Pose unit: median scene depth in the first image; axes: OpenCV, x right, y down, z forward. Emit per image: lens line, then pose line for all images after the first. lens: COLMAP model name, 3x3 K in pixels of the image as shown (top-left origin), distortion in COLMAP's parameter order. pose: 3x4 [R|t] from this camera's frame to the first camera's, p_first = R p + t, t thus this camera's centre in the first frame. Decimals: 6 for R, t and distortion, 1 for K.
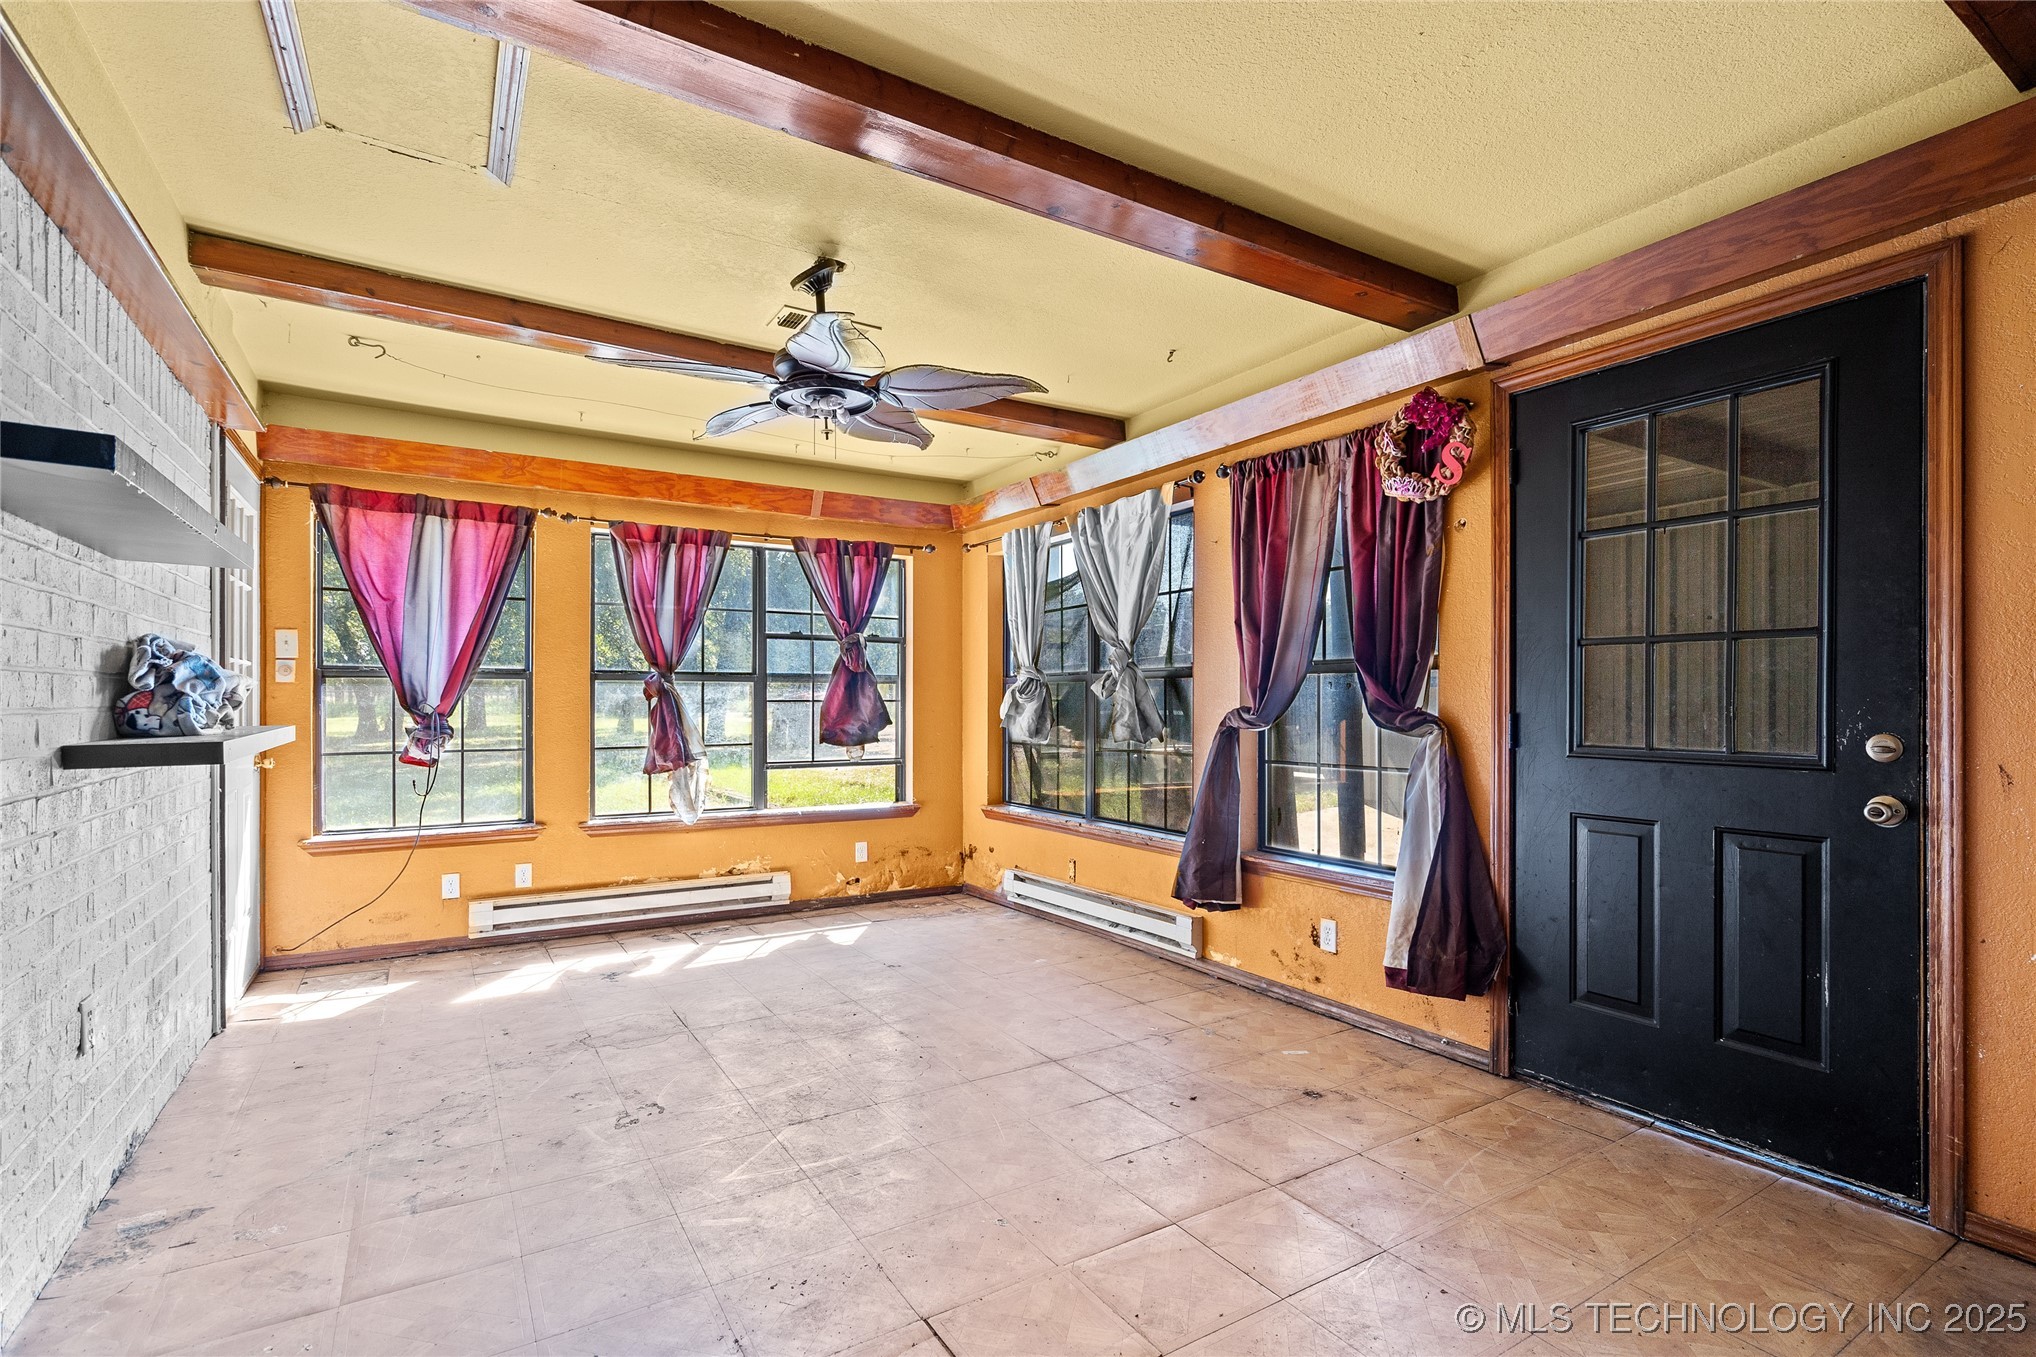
lens RADIAL K [[948.4, 0, 1012.9], [0, 948.4, 690.0], [0, 0, 1]] dist [-0.001743, 0.000867]
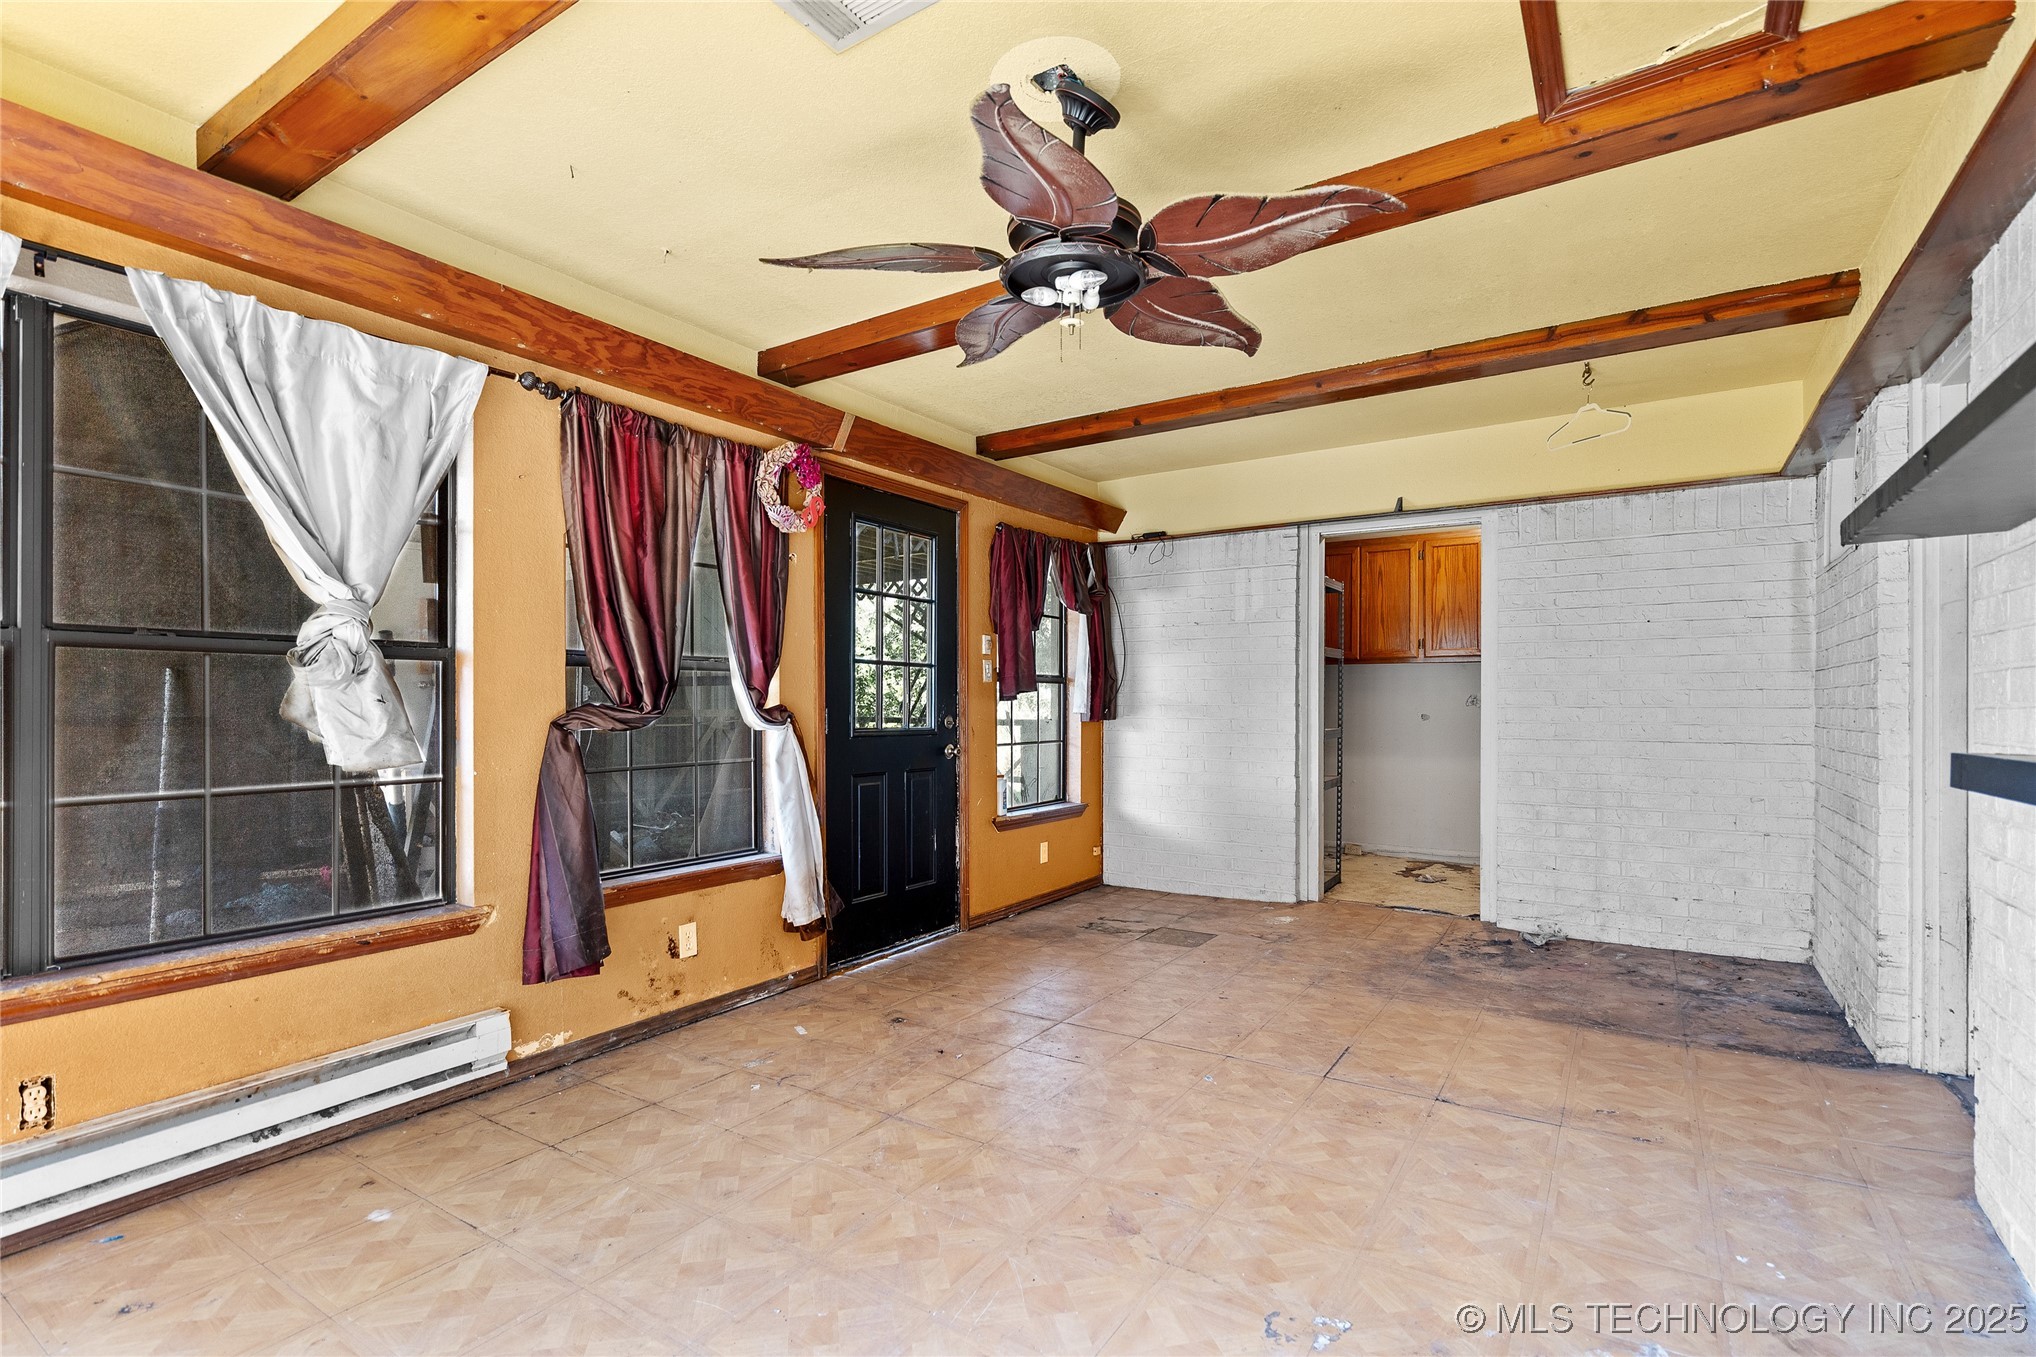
lens RADIAL K [[948.4, 0, 1012.3], [0, 948.4, 693.3], [0, 0, 1]] dist [-0.001743, 0.000867]
pose [[-0.424363, 0.011141, 0.905424, -0.709512], [-0.011885, 0.999770, -0.017872, 0.021004], [-0.905414, -0.018345, -0.424133, 1.153125]]
